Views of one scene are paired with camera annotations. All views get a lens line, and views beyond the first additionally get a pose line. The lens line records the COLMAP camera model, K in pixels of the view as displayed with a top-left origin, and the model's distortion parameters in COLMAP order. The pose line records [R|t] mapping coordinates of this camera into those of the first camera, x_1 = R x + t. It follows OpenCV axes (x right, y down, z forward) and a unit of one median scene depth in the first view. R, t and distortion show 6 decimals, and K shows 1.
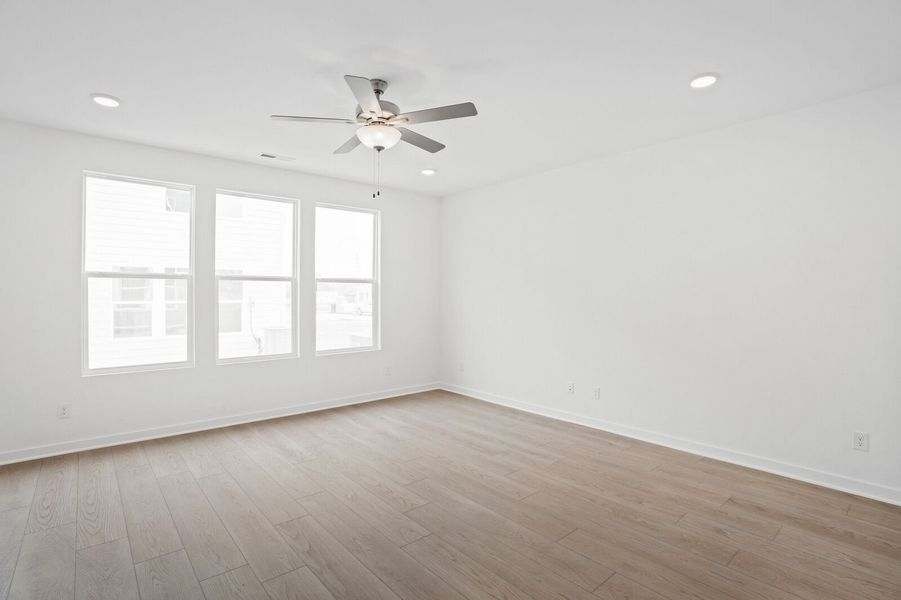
lens RADIAL K [[427.3, 0, 447.6], [0, 427.3, 296.4], [0, 0, 1]] dist [-0.037022, 0.001267]
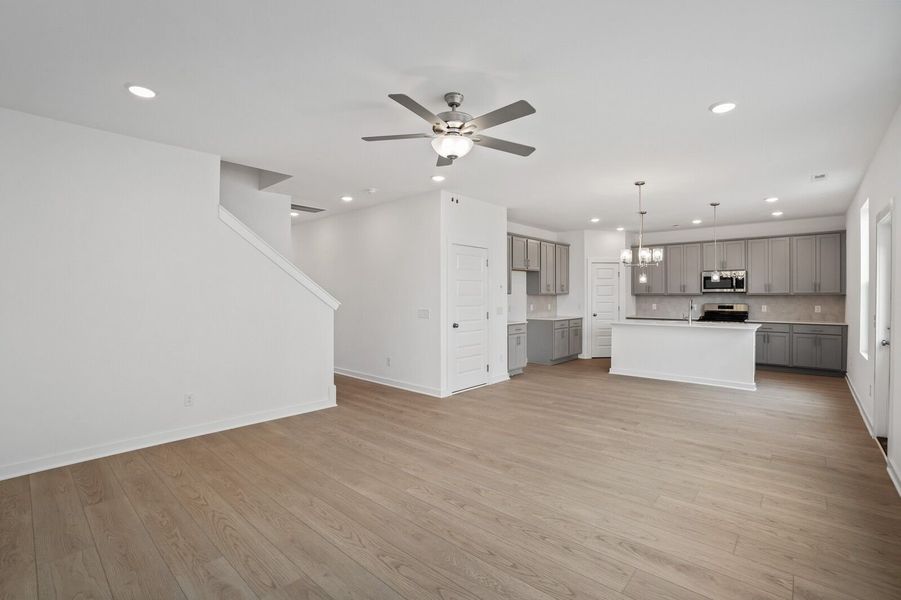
lens RADIAL K [[417.4, 0, 447.4], [0, 417.4, 299.4], [0, 0, 1]] dist [-0.072284, 0.031182]
pose [[-0.993244, -0.001122, -0.116036, -0.025234], [-0.002519, 0.999926, 0.011888, -0.005575], [0.116014, 0.012100, -0.993174, 1.633511]]
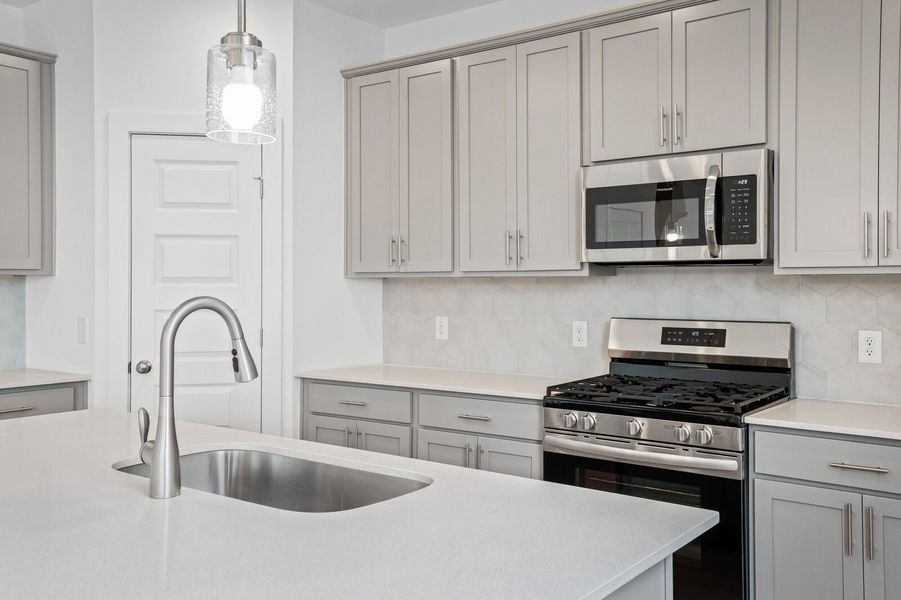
lens RADIAL K [[811.8, 0, 449.0], [0, 811.8, 282.3], [0, 0, 1]] dist [0.062888, -0.002718]
pose [[-0.980174, -0.004617, -0.198084, -1.408469], [-0.004253, 0.999988, -0.002260, 0.002094], [0.198093, -0.001373, -0.980182, 0.397051]]
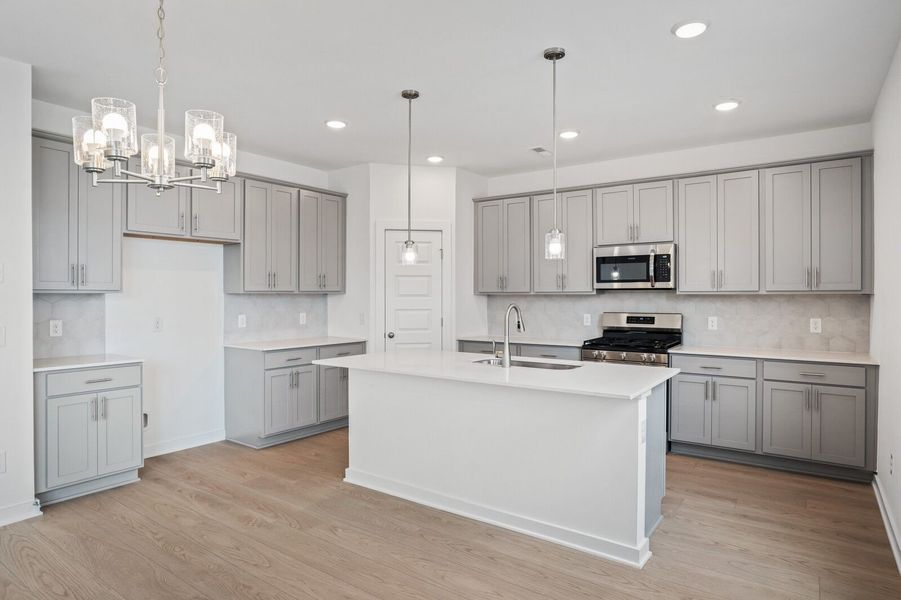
lens RADIAL K [[519.3, 0, 450.5], [0, 519.3, 300.0], [0, 0, 1]] dist [-0.021279, 0.001107]
pose [[-0.972444, -0.001550, -0.233130, -1.026129], [-0.003772, 0.999952, 0.009086, -0.004431], [0.233105, 0.009716, -0.972403, 0.793307]]
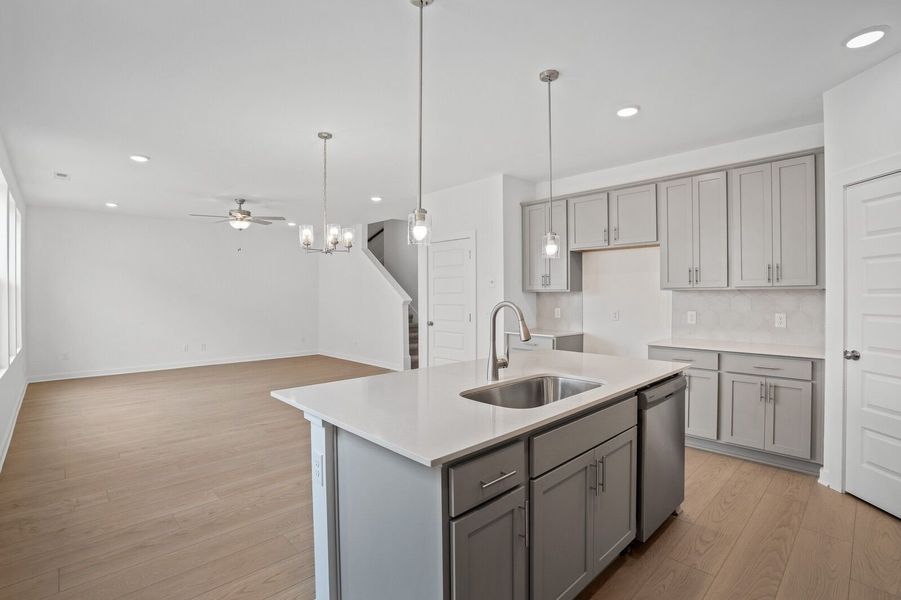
lens RADIAL K [[427.3, 0, 447.6], [0, 427.3, 296.4], [0, 0, 1]] dist [-0.037022, 0.001267]
pose [[-0.041001, -0.004669, 0.999148, -1.959744], [0.004493, 0.999978, 0.004858, 0.001018], [-0.999149, 0.004689, -0.040979, 0.004154]]
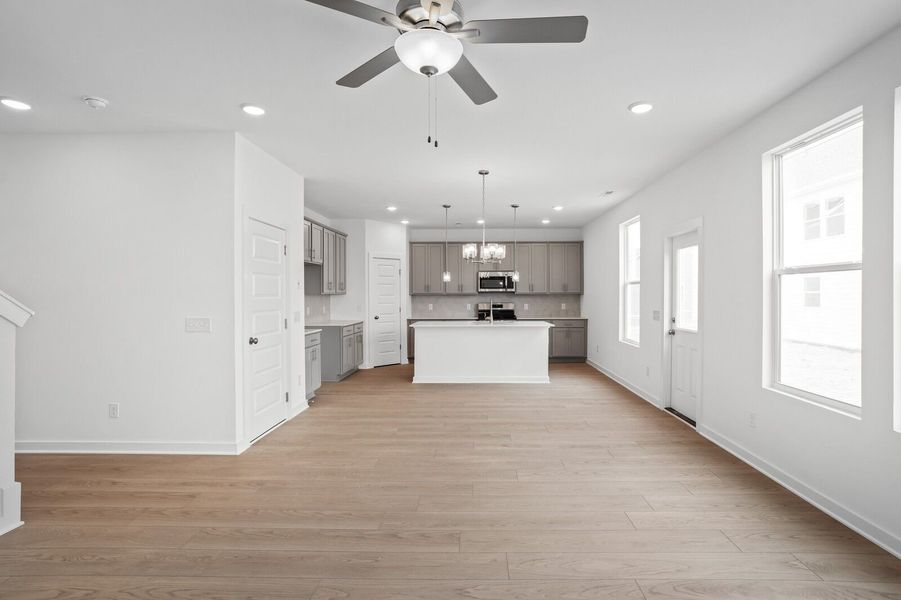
lens RADIAL K [[454.1, 0, 477.3], [0, 454.1, 298.7], [0, 0, 1]] dist [-0.020807, 0.001466]
pose [[-0.660855, 0.004802, -0.750498, 0.249668], [-0.001244, 0.999971, 0.007494, -0.002329], [0.750512, 0.005886, -0.660830, 1.226387]]
